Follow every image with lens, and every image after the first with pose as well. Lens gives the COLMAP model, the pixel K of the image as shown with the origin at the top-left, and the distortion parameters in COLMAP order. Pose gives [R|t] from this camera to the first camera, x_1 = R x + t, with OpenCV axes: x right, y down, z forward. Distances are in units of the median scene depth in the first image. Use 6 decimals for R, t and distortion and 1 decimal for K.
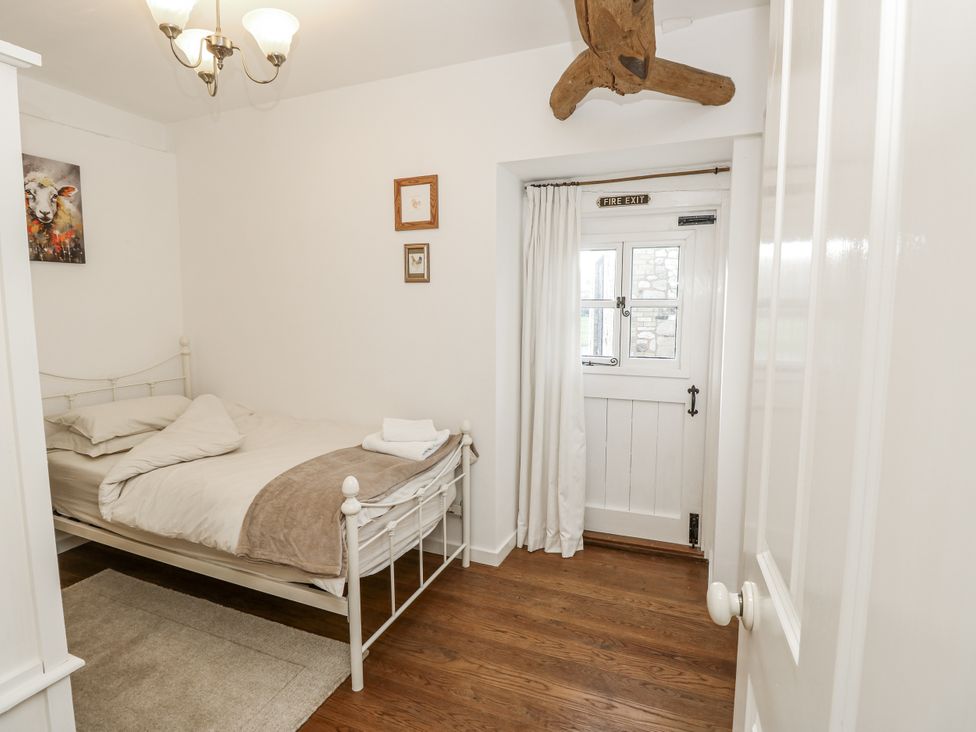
lens RADIAL K [[507.0, 0, 487.2], [0, 507.0, 359.9], [0, 0, 1]] dist [0.001836, -0.013922]
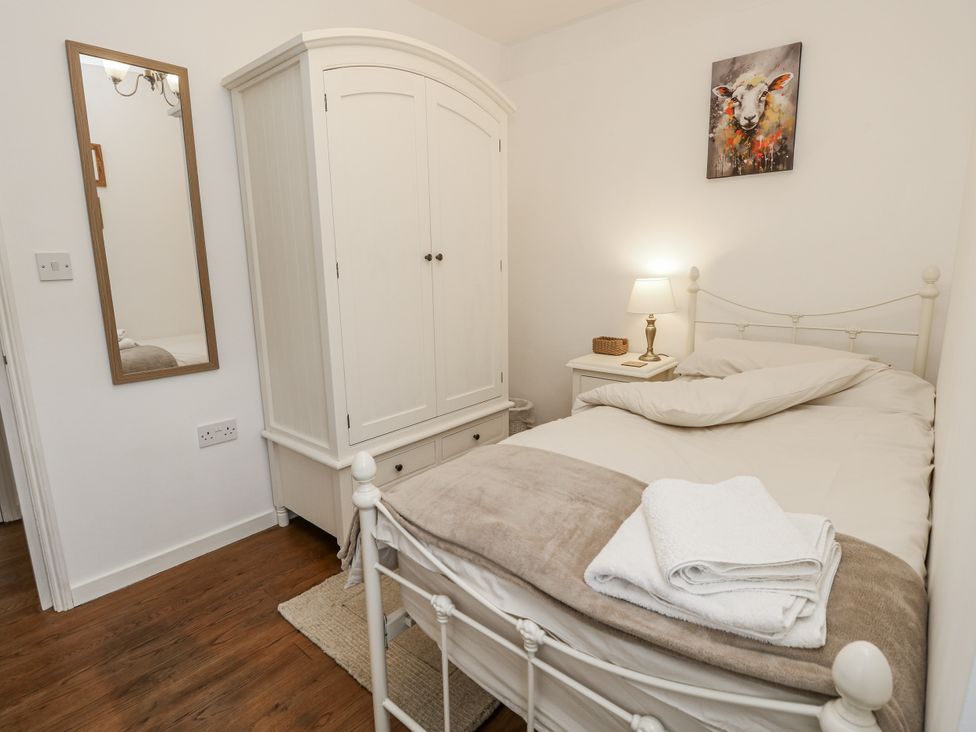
lens RADIAL K [[507.0, 0, 491.9], [0, 507.0, 361.6], [0, 0, 1]] dist [0.001836, -0.013922]
pose [[-0.304168, 0.188514, -0.933780, 0.182983], [-0.086404, 0.970724, 0.224118, -0.033224], [0.948692, 0.148852, -0.278975, 0.877149]]
